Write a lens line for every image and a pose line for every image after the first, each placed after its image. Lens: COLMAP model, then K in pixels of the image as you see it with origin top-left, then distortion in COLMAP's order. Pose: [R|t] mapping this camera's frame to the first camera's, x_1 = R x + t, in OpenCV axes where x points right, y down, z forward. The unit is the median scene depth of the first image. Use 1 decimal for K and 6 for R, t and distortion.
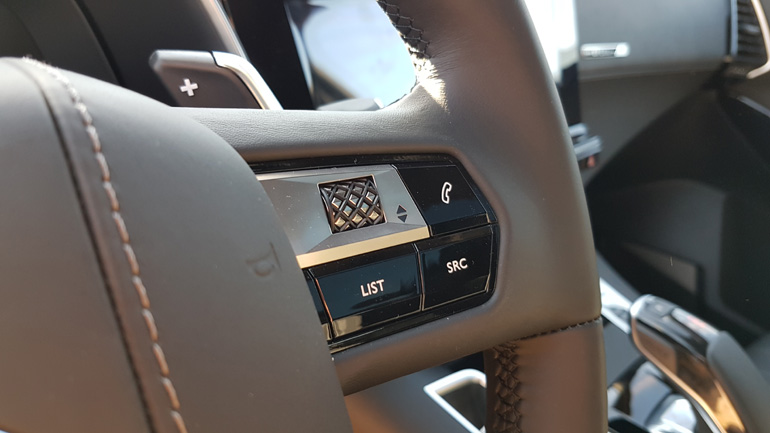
lens RADIAL K [[631.2, 0, 385.0], [0, 631.2, 216.5], [0, 0, 1]] dist [-0.059066, 0.002434]
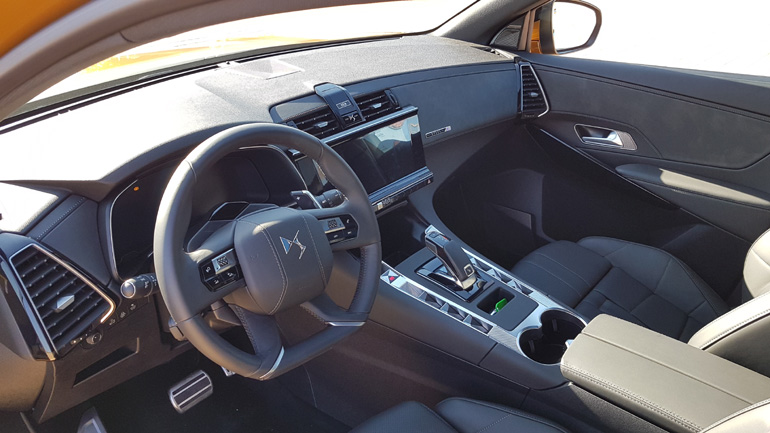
lens RADIAL K [[631.2, 0, 385.0], [0, 631.2, 216.5], [0, 0, 1]] dist [-0.059066, 0.002434]
pose [[0.998283, -0.053291, 0.024302, 0.309048], [0.051097, 0.995208, 0.083373, -0.569344], [-0.028629, -0.081988, 0.996222, -5.099063]]
